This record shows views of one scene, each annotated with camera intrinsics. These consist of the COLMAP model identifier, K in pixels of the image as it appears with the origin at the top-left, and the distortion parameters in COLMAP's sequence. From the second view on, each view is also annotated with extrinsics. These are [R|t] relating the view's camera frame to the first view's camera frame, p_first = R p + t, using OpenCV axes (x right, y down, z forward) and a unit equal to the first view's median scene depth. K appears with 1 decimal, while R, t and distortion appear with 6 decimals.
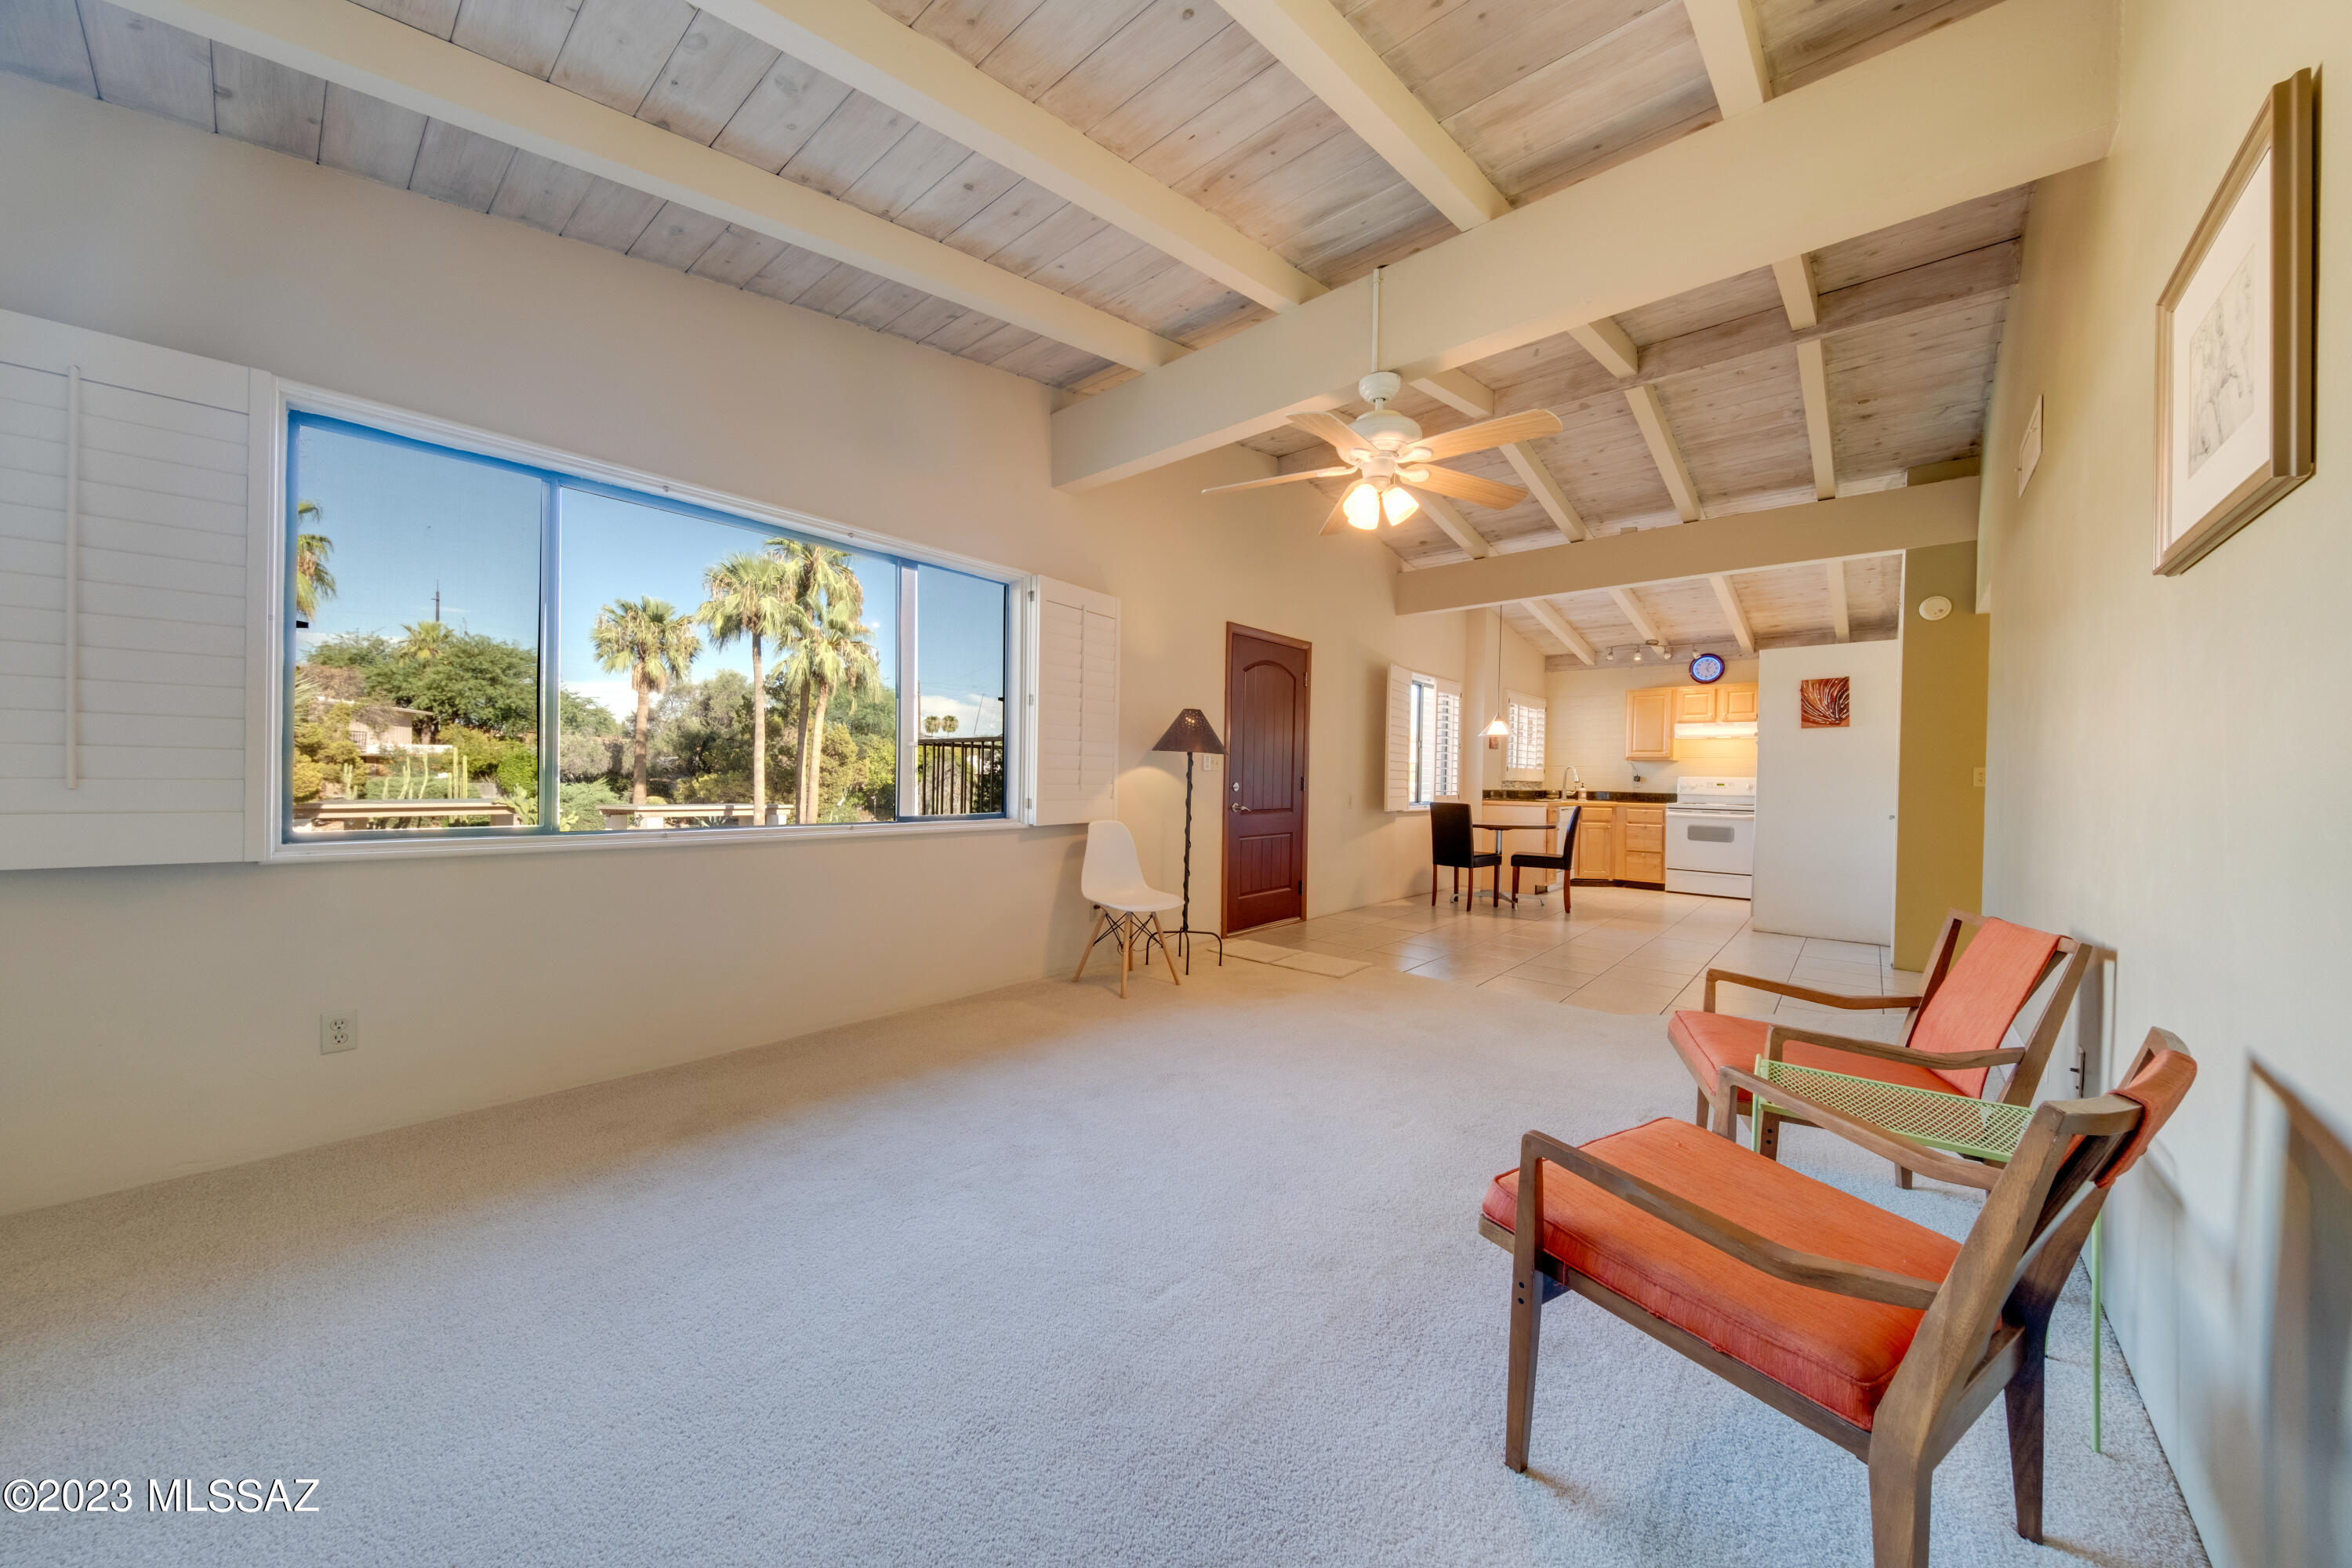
lens RADIAL K [[813.5, 0, 1176.0], [0, 813.5, 784.0], [0, 0, 1]] dist [-0.060113, -0.000046]
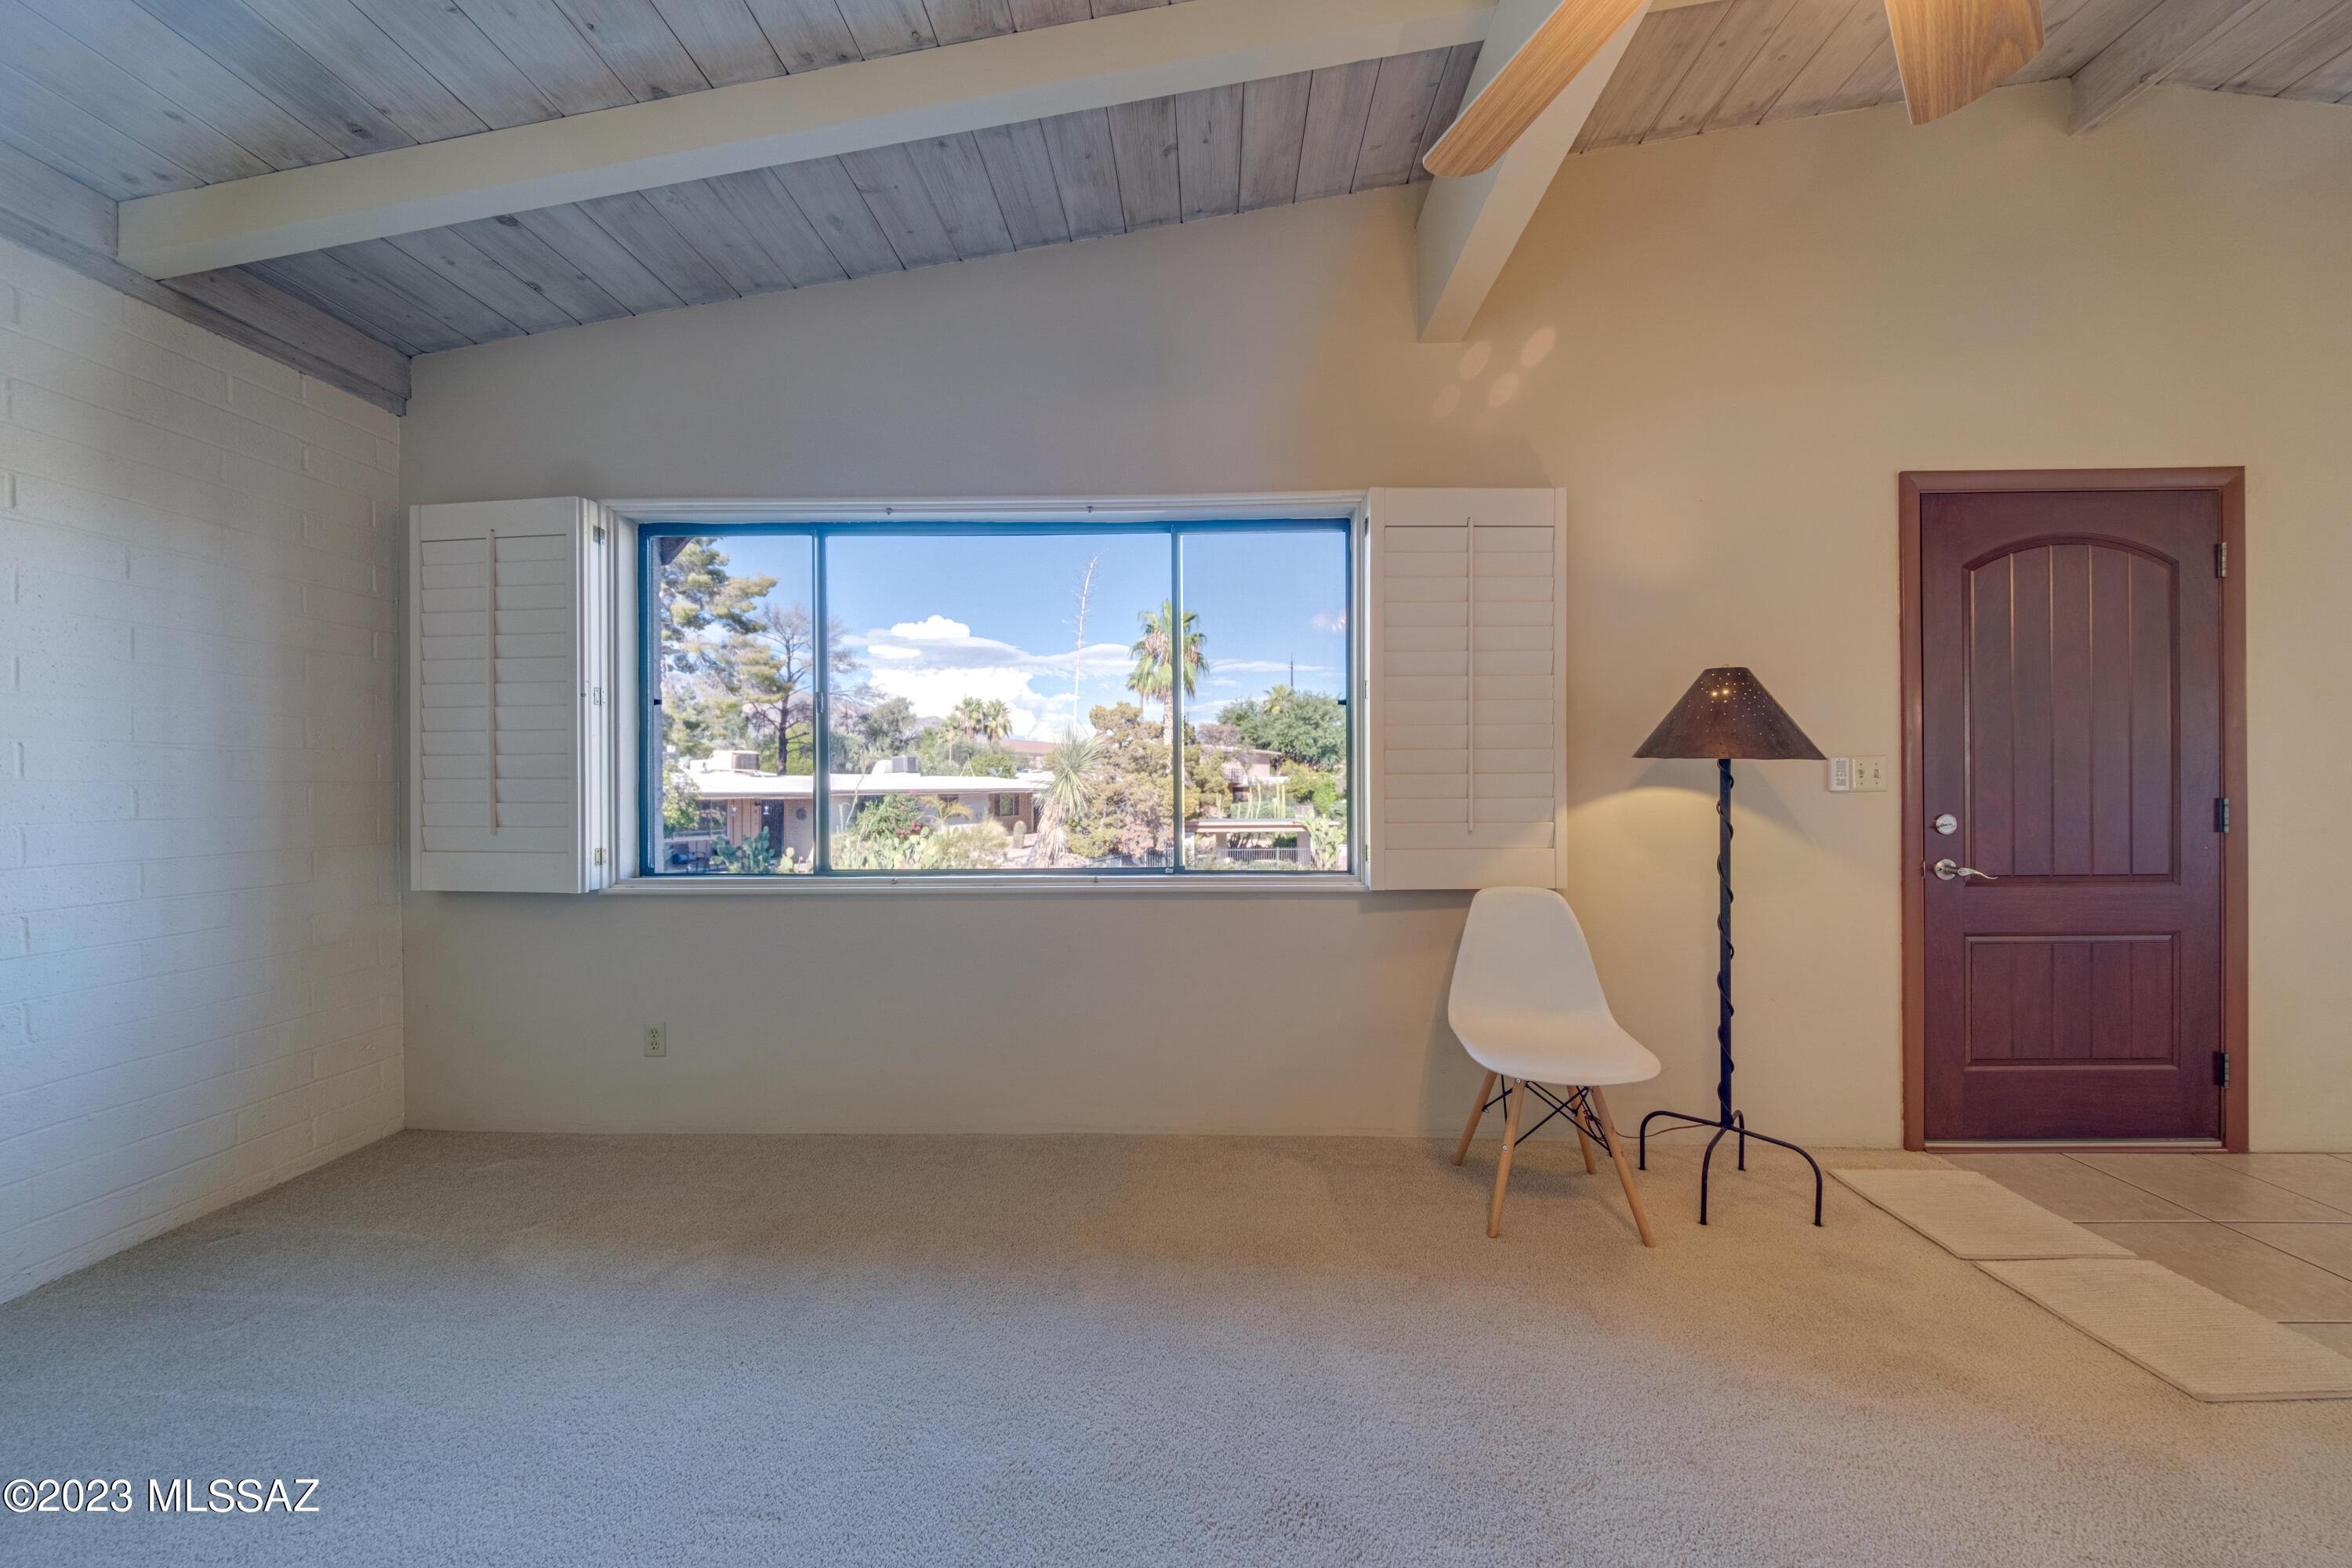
lens RADIAL K [[795.3, 0, 1160.1], [0, 795.3, 794.7], [0, 0, 1]] dist [-0.018368, -0.000129]
pose [[0.603890, -0.019495, -0.796829, 0.176205], [0.010124, 0.999808, -0.016788, -0.012362], [0.797004, 0.002071, 0.603971, 0.423689]]
